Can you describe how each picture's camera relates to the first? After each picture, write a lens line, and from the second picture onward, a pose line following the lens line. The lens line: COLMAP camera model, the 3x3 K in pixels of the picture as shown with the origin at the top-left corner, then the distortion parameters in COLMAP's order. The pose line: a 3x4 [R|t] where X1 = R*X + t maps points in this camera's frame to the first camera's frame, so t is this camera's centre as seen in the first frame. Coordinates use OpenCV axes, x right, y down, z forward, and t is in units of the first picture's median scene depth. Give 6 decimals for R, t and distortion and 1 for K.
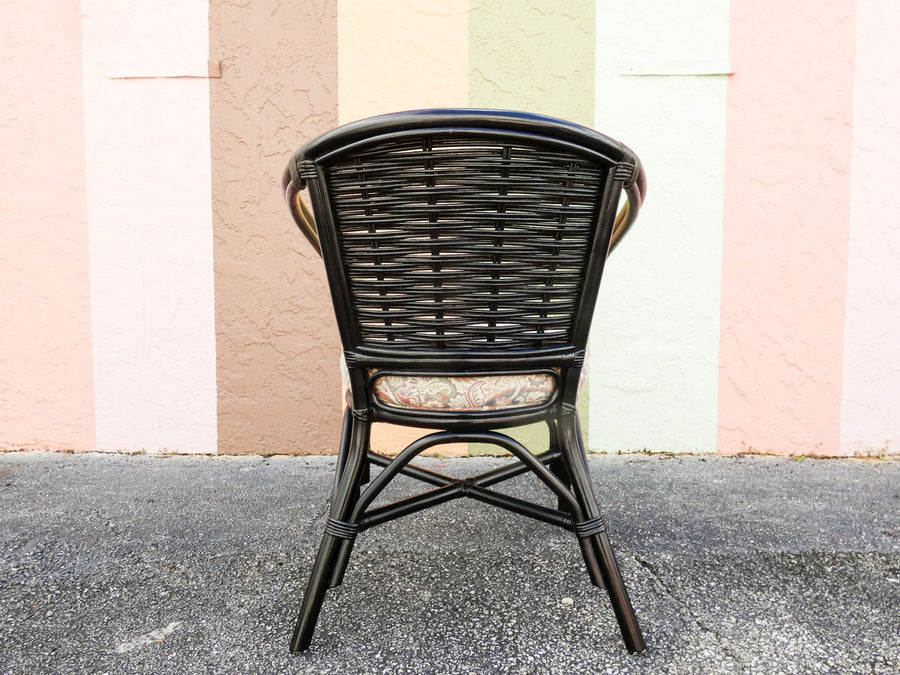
lens RADIAL K [[604.4, 0, 451.1], [0, 604.4, 330.4], [0, 0, 1]] dist [-0.014005, 0.009801]
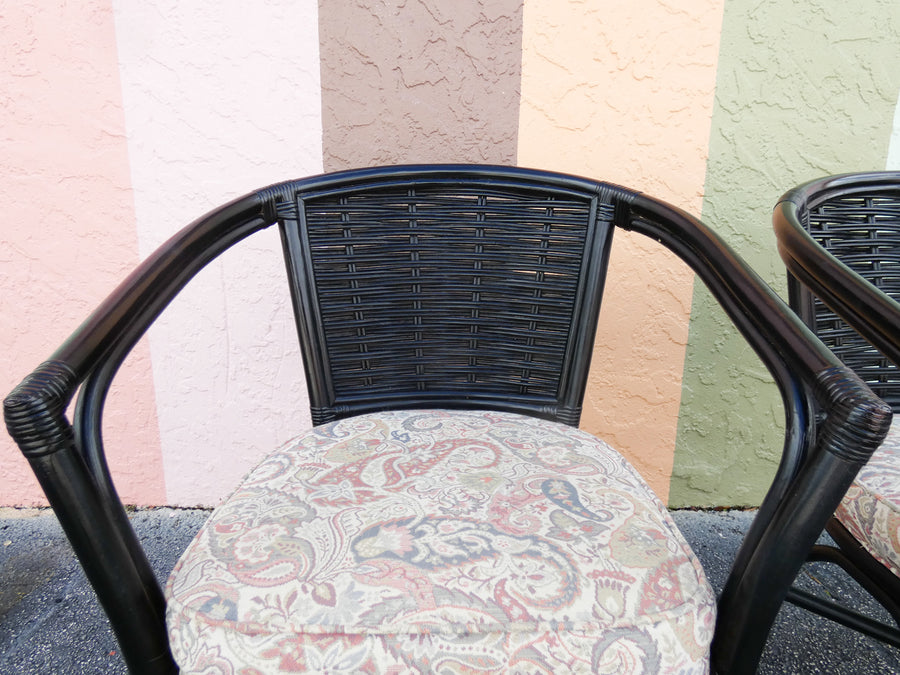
lens RADIAL K [[572.7, 0, 459.5], [0, 572.7, 327.4], [0, 0, 1]] dist [-0.007825, -0.001154]
pose [[0.999270, 0.005278, 0.037827, -0.277911], [-0.011399, 0.986479, 0.163489, -0.138749], [-0.036453, -0.163801, 0.985820, 0.359244]]
